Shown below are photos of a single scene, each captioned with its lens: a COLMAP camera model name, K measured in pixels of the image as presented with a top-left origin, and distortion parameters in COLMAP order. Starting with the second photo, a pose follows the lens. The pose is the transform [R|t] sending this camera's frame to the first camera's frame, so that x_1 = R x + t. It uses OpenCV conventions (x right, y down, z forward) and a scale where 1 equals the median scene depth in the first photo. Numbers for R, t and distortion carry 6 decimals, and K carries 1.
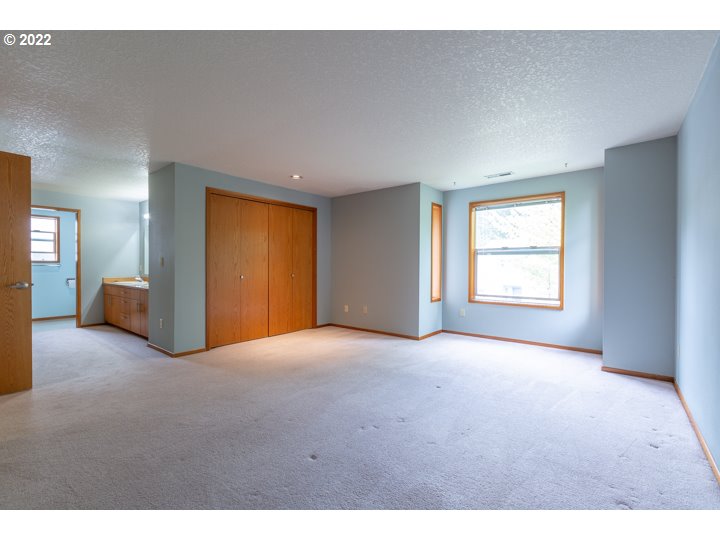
lens RADIAL K [[325.6, 0, 360.0], [0, 325.6, 270.0], [0, 0, 1]] dist [-0.000260, -0.001008]
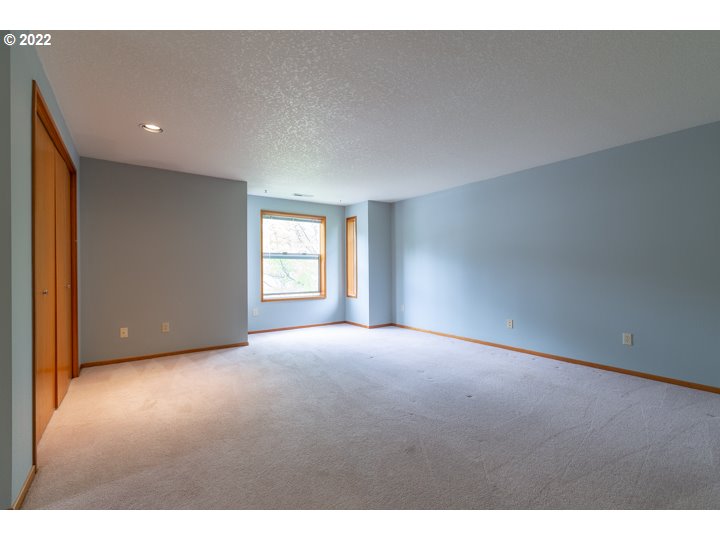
lens RADIAL K [[325.6, 0, 360.0], [0, 325.6, 270.0], [0, 0, 1]] dist [-0.000260, -0.001008]
pose [[0.272940, -0.013350, 0.961938, -0.677388], [0.012007, 0.999873, 0.010469, -0.014784], [-0.961956, 0.008692, 0.273066, 0.423912]]
